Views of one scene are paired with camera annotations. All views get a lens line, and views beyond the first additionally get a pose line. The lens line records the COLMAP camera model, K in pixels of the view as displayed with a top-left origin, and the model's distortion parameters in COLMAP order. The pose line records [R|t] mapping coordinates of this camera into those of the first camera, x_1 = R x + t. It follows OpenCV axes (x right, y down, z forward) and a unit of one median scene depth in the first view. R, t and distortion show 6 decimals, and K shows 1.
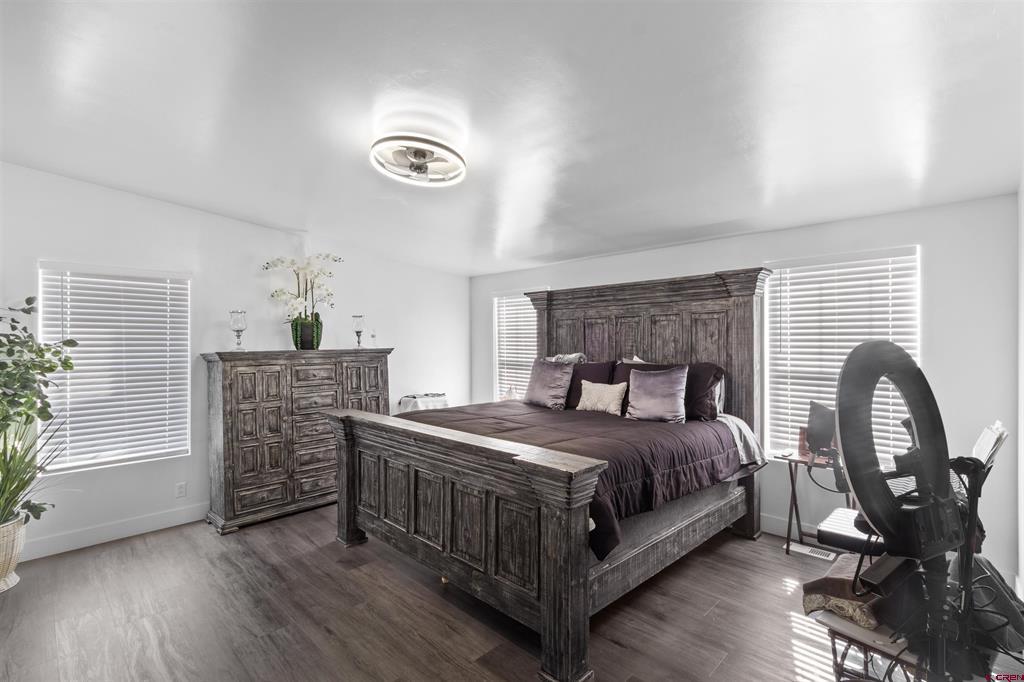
lens RADIAL K [[479.6, 0, 507.0], [0, 479.6, 348.2], [0, 0, 1]] dist [0.001887, 0.000442]
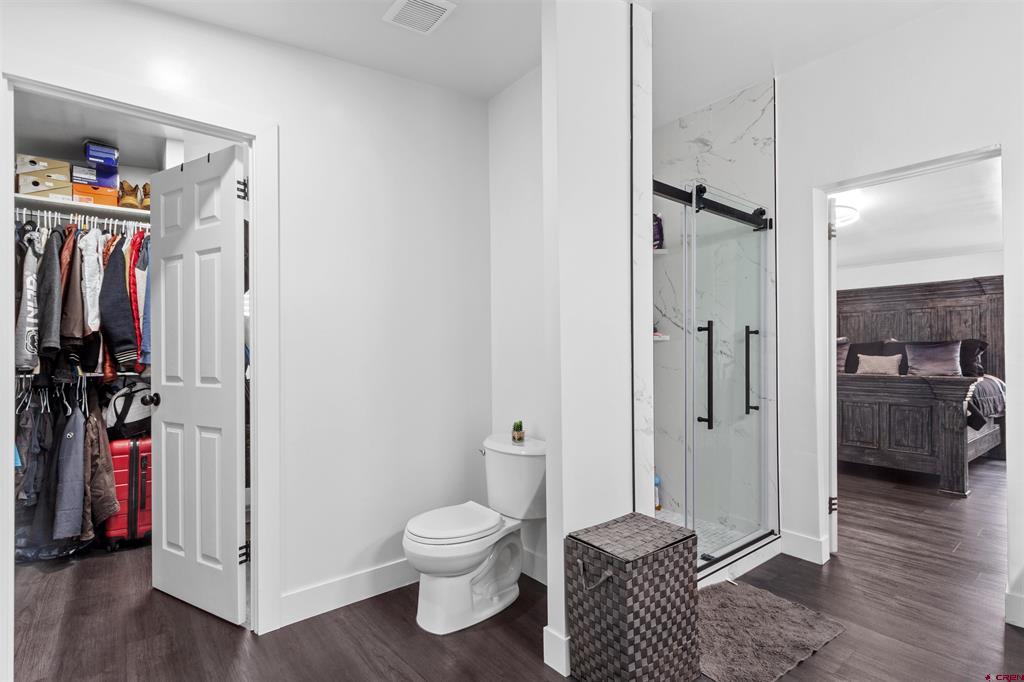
lens RADIAL K [[479.6, 0, 507.0], [0, 479.6, 348.2], [0, 0, 1]] dist [0.001887, 0.000442]
pose [[0.991839, 0.002761, -0.127466, -0.787290], [-0.004890, 0.999854, -0.016393, 0.086671], [0.127402, 0.016882, 0.991707, -0.629577]]
